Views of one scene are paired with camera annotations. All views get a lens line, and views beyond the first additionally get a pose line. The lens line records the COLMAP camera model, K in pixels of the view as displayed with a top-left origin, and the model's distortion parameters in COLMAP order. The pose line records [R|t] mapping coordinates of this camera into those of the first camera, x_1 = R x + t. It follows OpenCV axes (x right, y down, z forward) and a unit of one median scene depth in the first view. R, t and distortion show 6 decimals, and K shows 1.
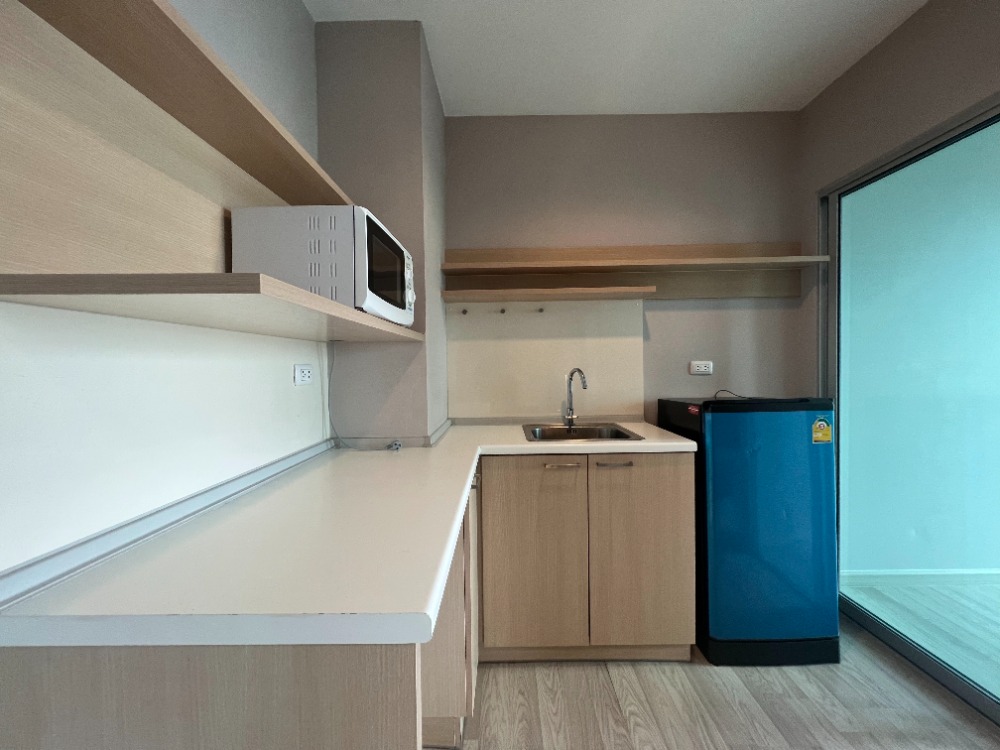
lens RADIAL K [[403.0, 0, 500.0], [0, 403.0, 375.0], [0, 0, 1]] dist [-0.001359, 0.000378]
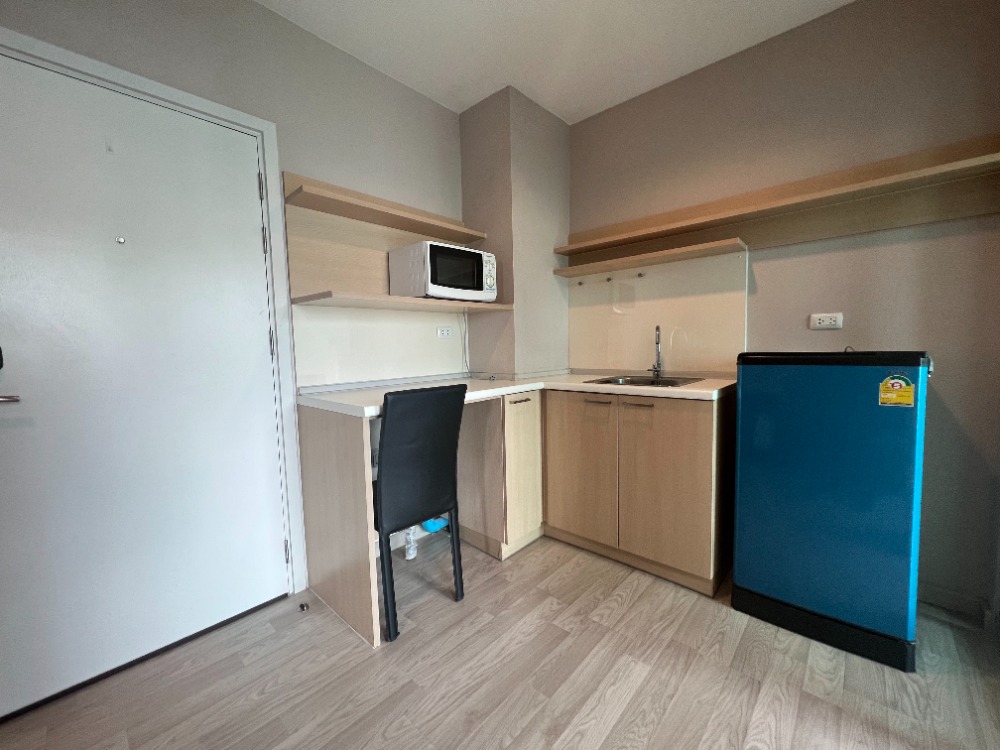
lens RADIAL K [[403.0, 0, 500.0], [0, 403.0, 375.0], [0, 0, 1]] dist [-0.001359, 0.000378]
pose [[0.745879, 0.048966, -0.664279, 0.736254], [-0.003587, 0.997575, 0.069506, 0.052121], [0.666071, -0.049460, 0.744246, -0.138509]]
